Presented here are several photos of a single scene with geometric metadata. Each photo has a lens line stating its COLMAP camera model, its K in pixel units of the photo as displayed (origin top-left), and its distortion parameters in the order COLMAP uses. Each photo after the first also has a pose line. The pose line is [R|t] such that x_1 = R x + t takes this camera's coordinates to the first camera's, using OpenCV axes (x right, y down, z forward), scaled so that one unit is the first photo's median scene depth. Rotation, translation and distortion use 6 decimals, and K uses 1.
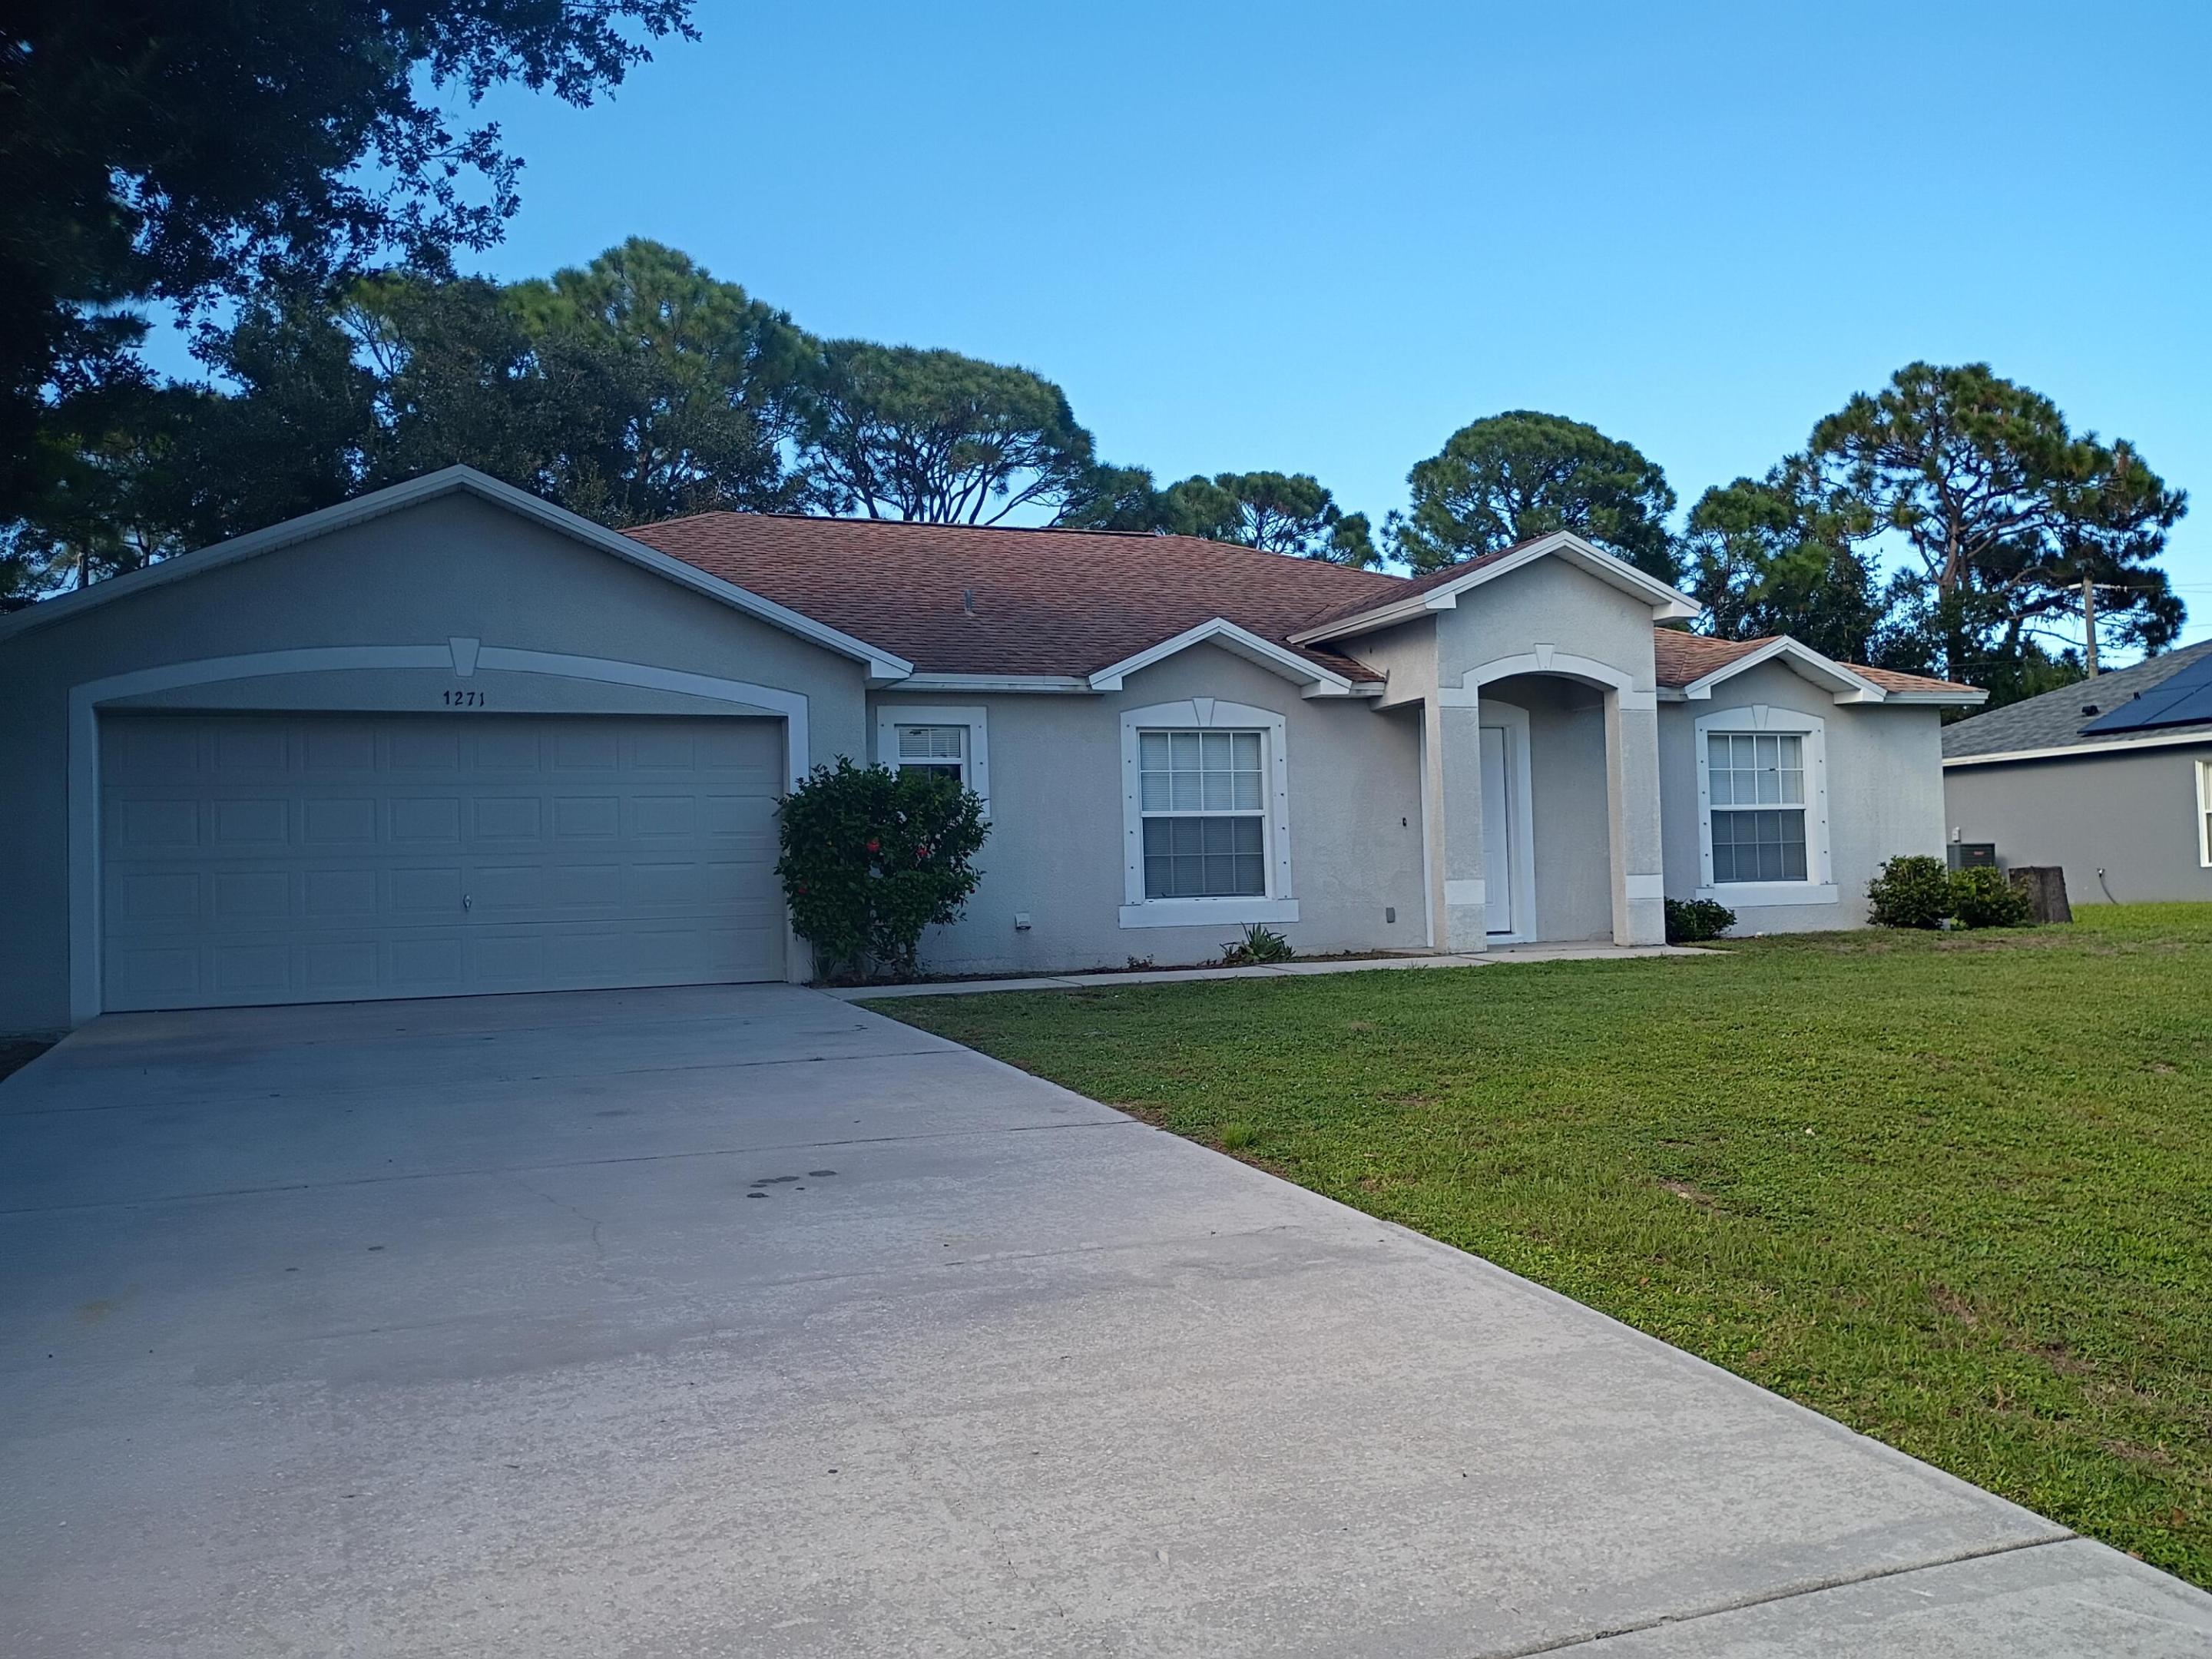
lens RADIAL K [[1708.3, 0, 1106.0], [0, 1708.3, 829.5], [0, 0, 1]] dist [0.017569, 0.000135]
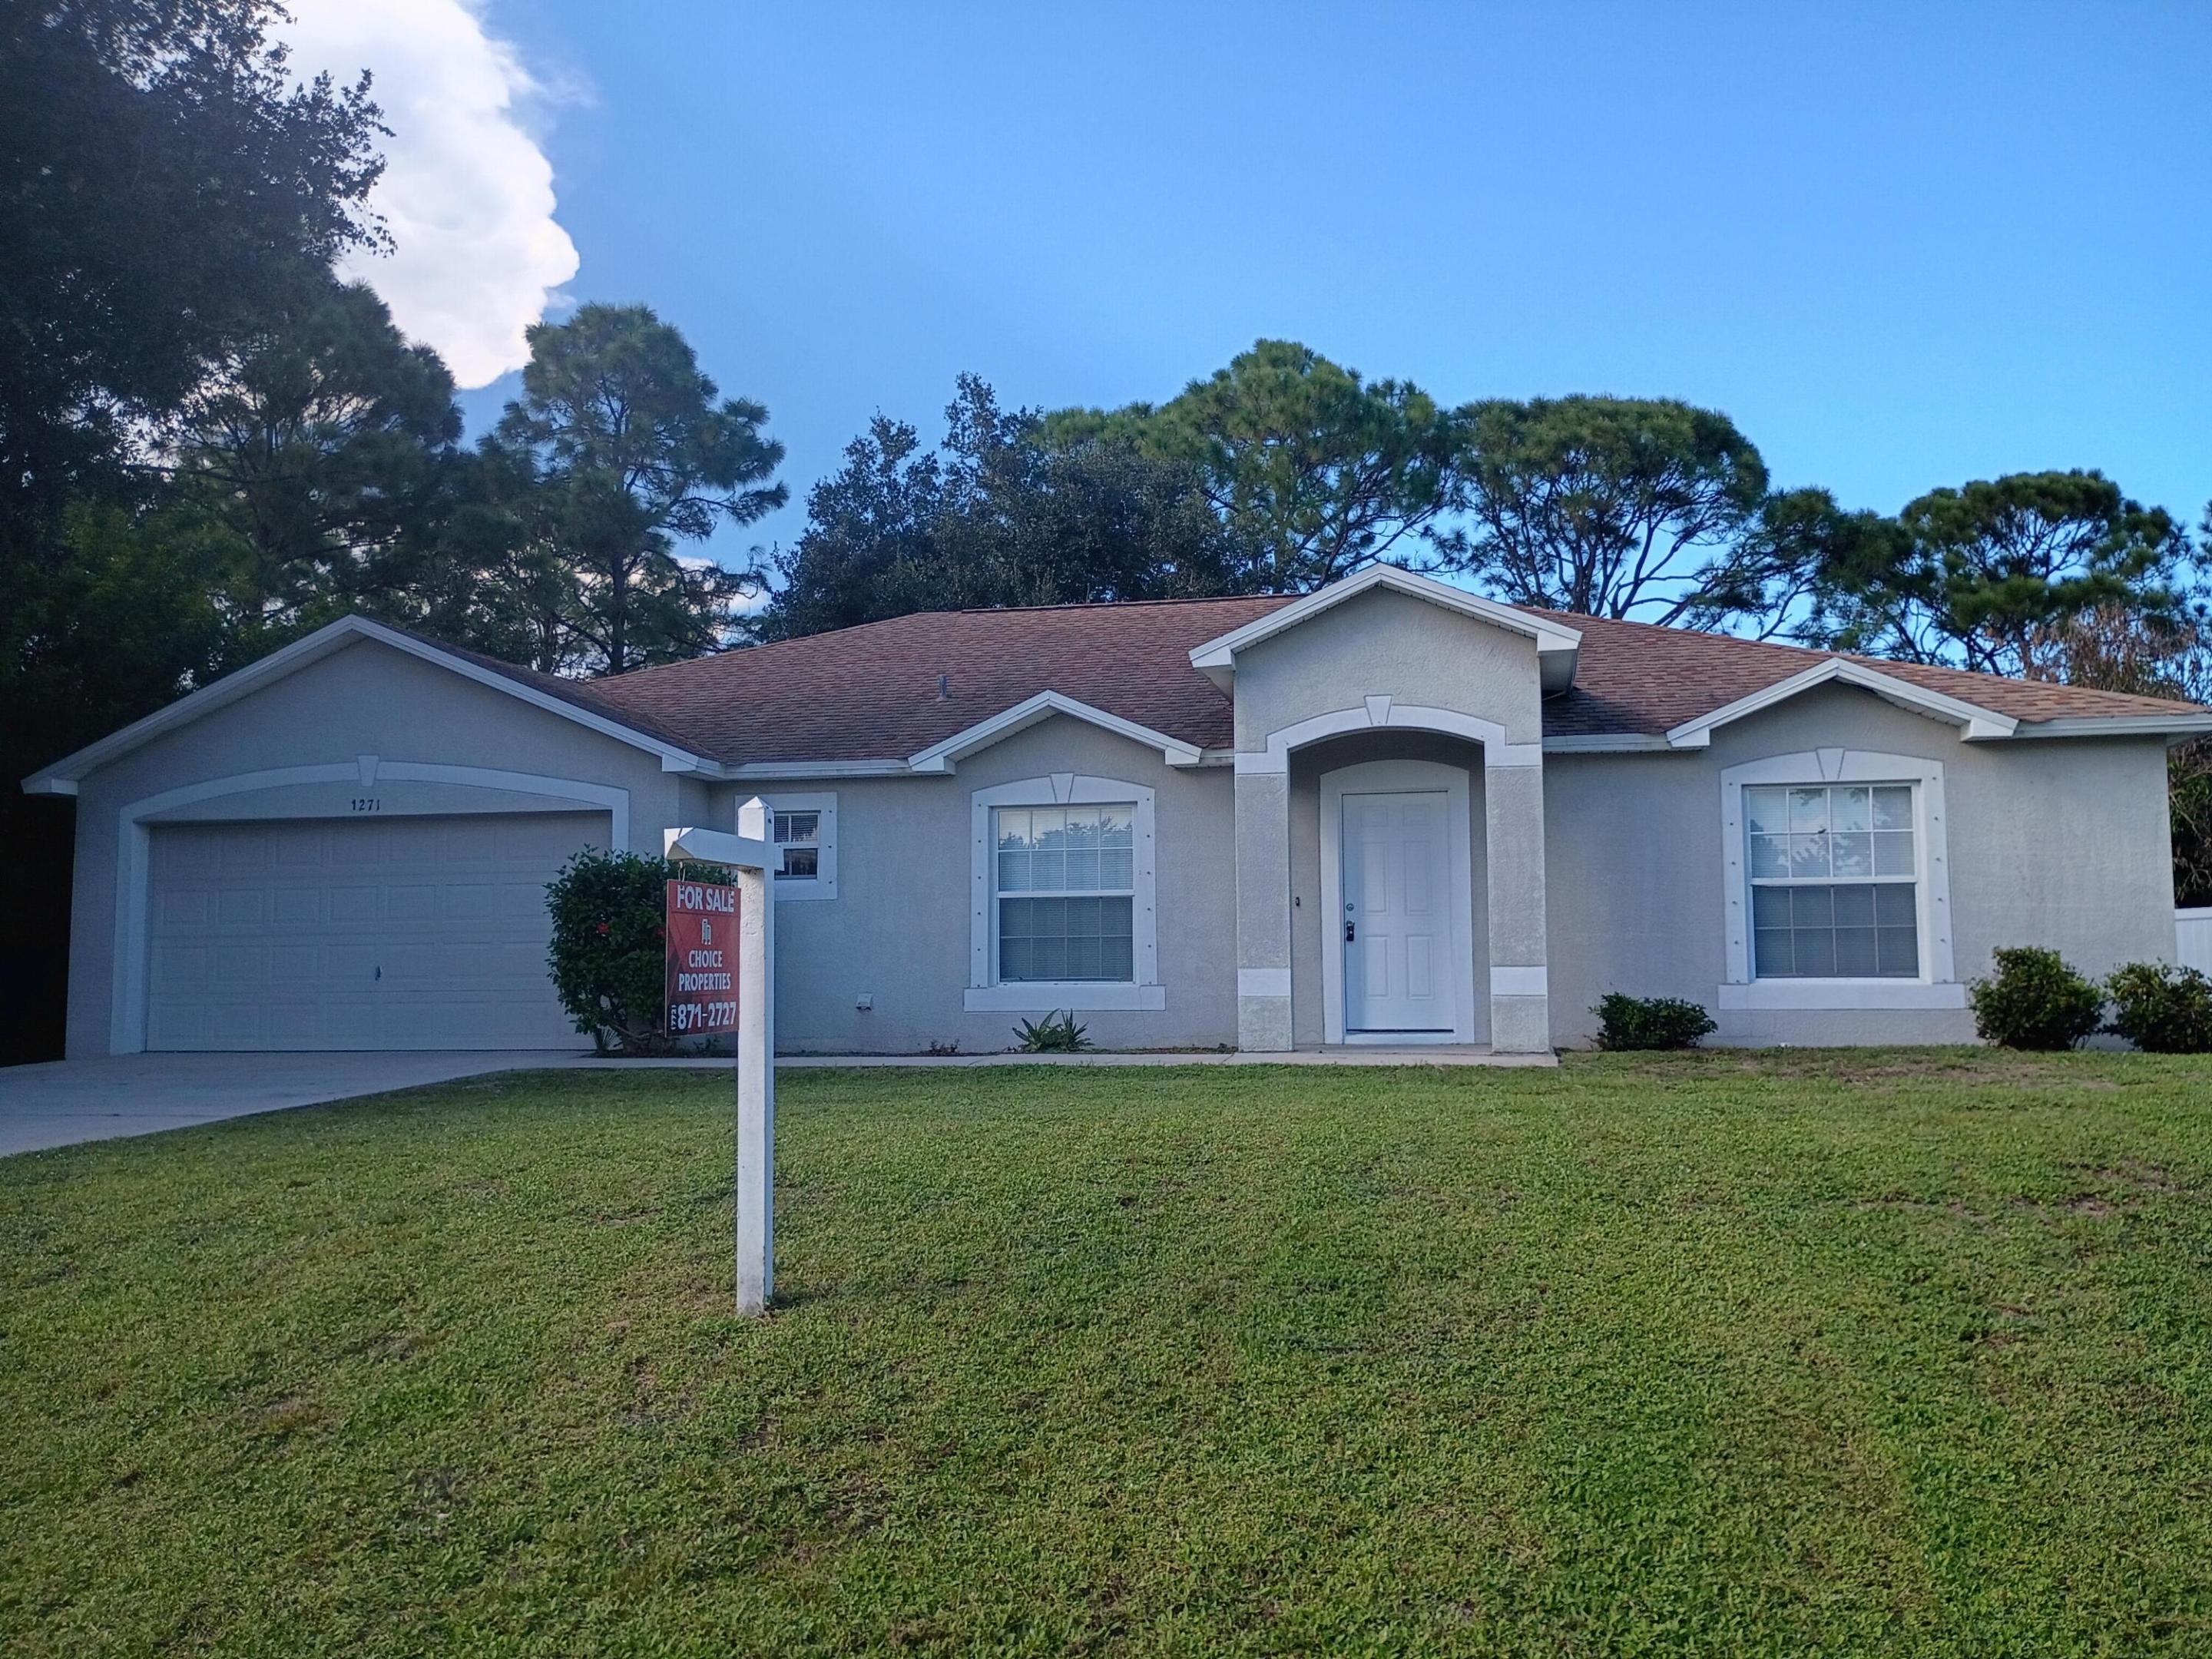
lens RADIAL K [[1705.7, 0, 1106.0], [0, 1705.7, 829.5], [0, 0, 1]] dist [0.005980, 0.000832]
pose [[0.852202, -0.023554, -0.522682, 0.545692], [0.003497, 0.999220, -0.039327, -0.007229], [0.523201, 0.031687, 0.851620, 0.186070]]
